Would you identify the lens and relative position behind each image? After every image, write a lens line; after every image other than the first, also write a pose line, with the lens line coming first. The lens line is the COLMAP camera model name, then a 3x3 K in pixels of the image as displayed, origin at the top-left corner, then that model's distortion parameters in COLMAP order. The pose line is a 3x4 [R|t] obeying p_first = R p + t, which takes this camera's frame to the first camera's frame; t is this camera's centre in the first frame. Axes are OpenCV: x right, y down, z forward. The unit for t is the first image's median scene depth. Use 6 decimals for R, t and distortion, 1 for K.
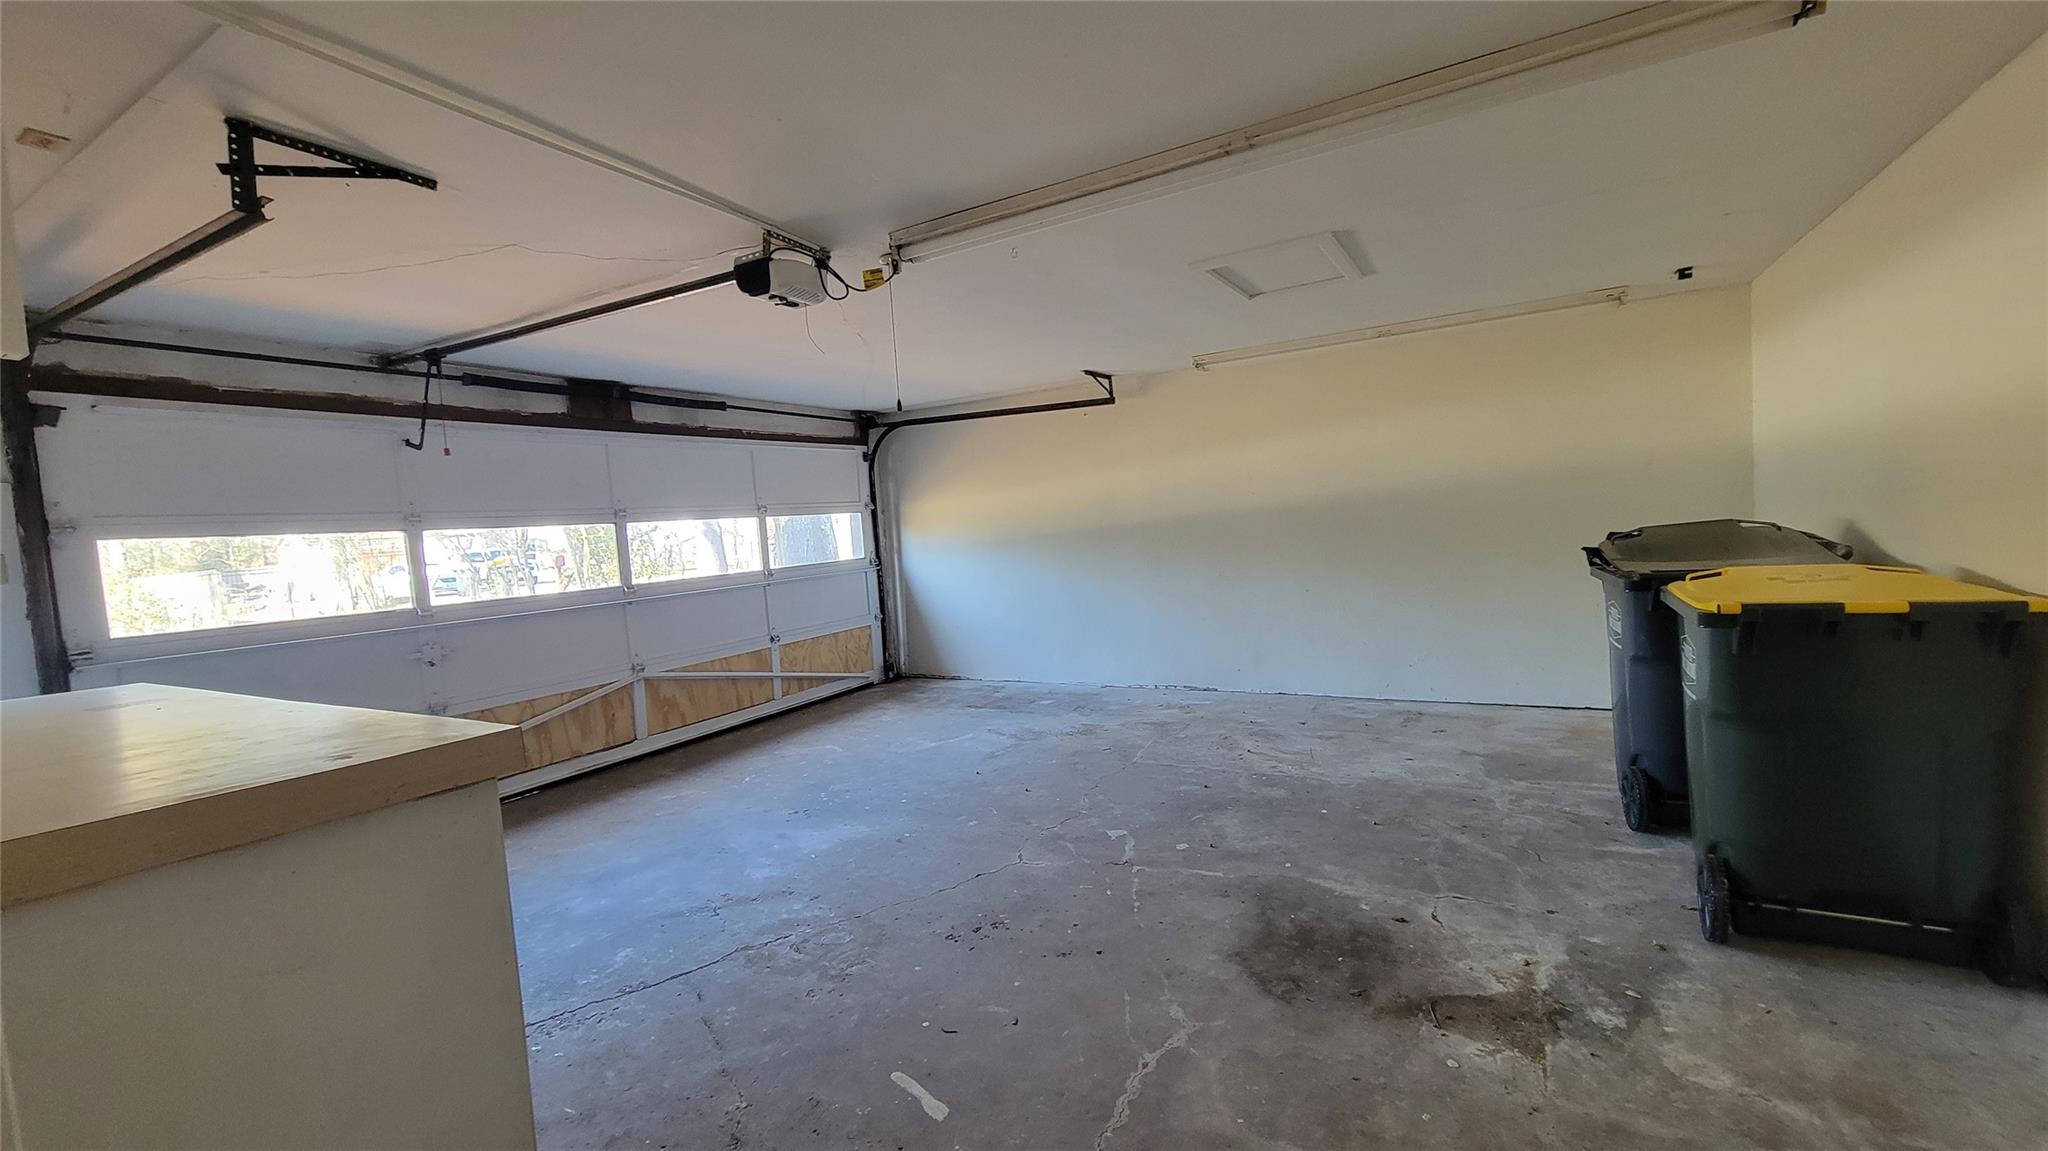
lens RADIAL K [[830.1, 0, 1036.7], [0, 830.1, 575.1], [0, 0, 1]] dist [-0.000049, -0.001566]
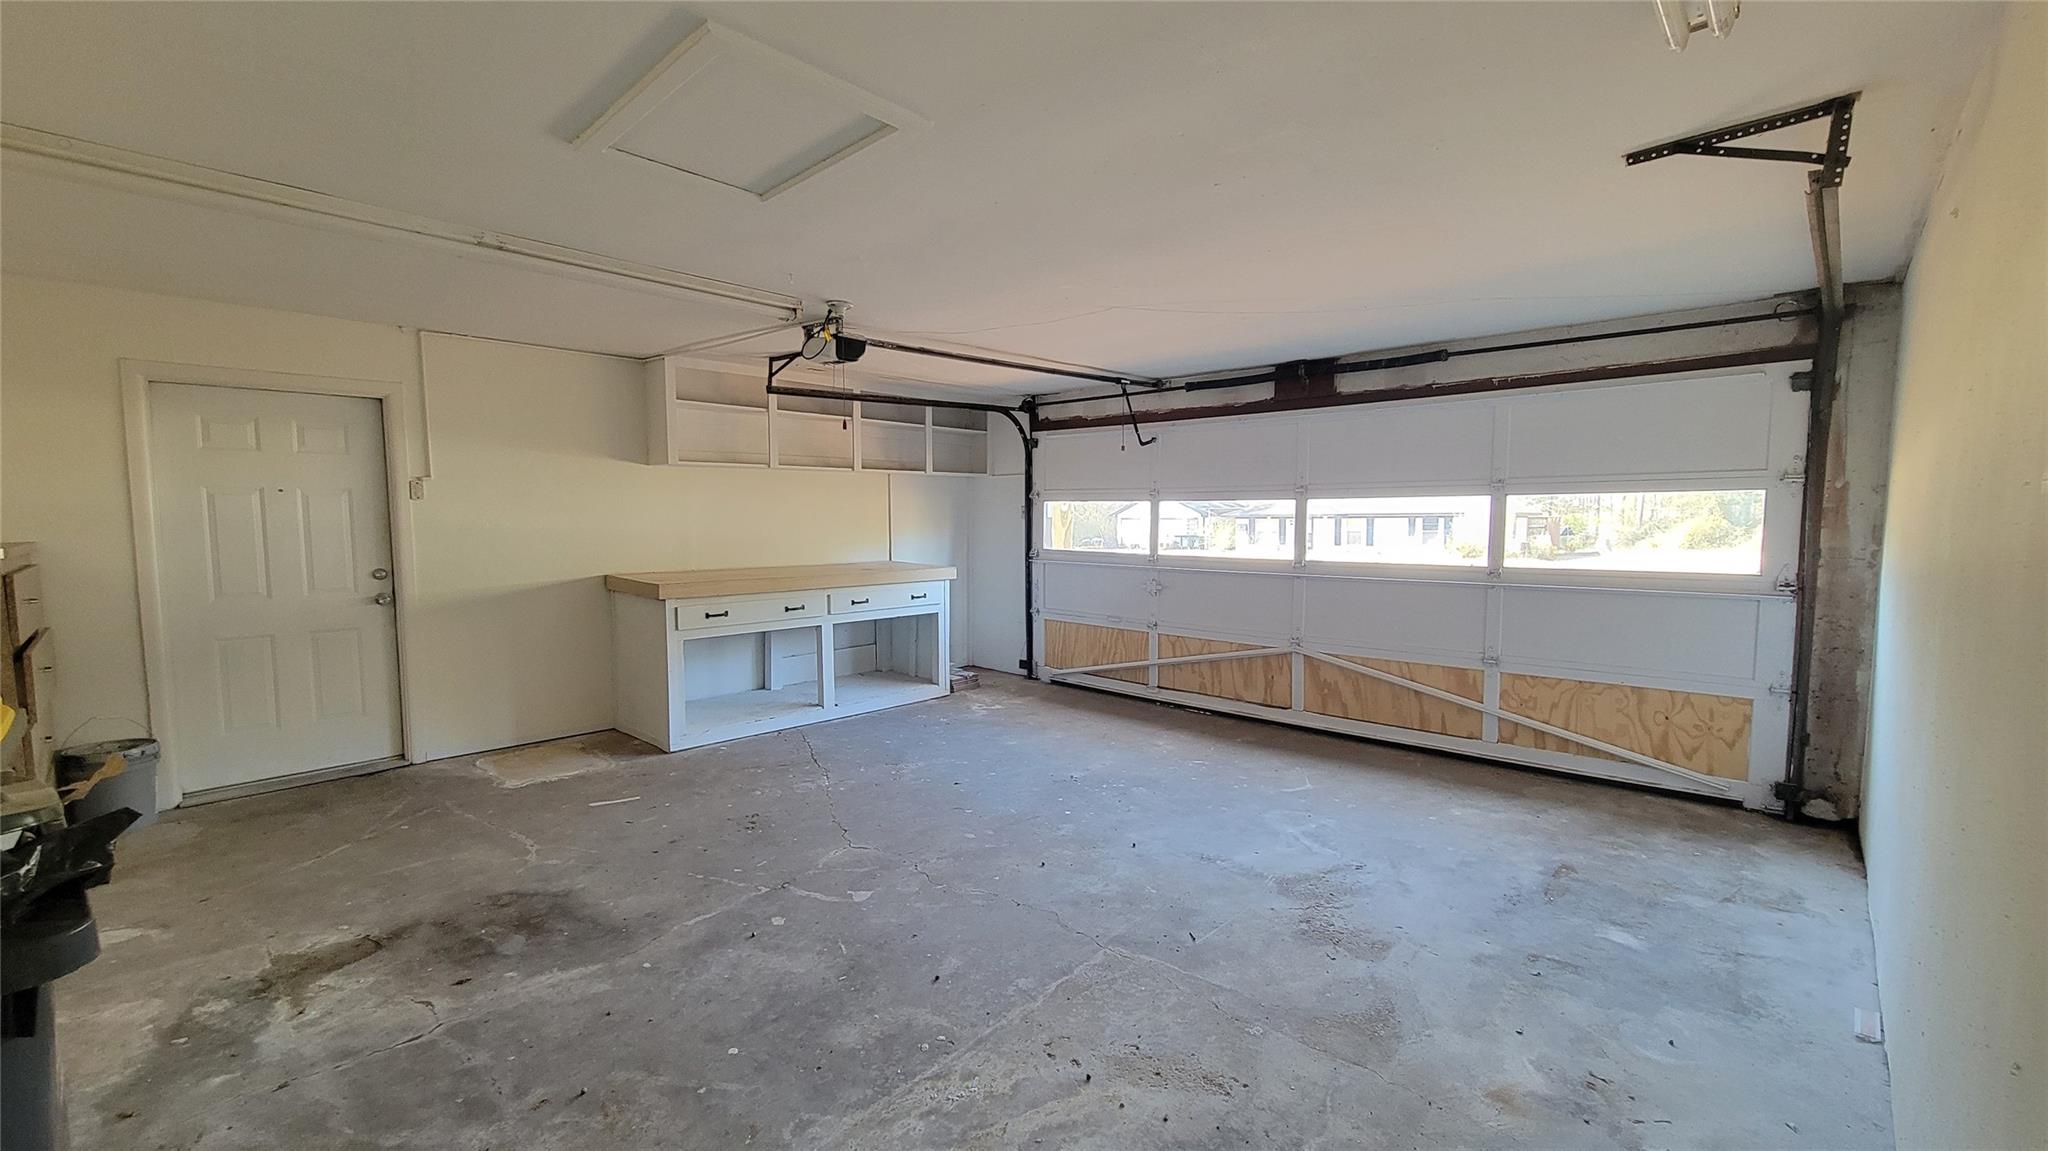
lens RADIAL K [[830.1, 0, 1035.6], [0, 830.1, 573.7], [0, 0, 1]] dist [-0.000049, -0.001566]
pose [[-0.229707, 0.132434, -0.964207, 0.763368], [-0.049888, 0.987794, 0.147558, -0.141417], [0.971980, 0.081997, -0.220297, 1.214396]]
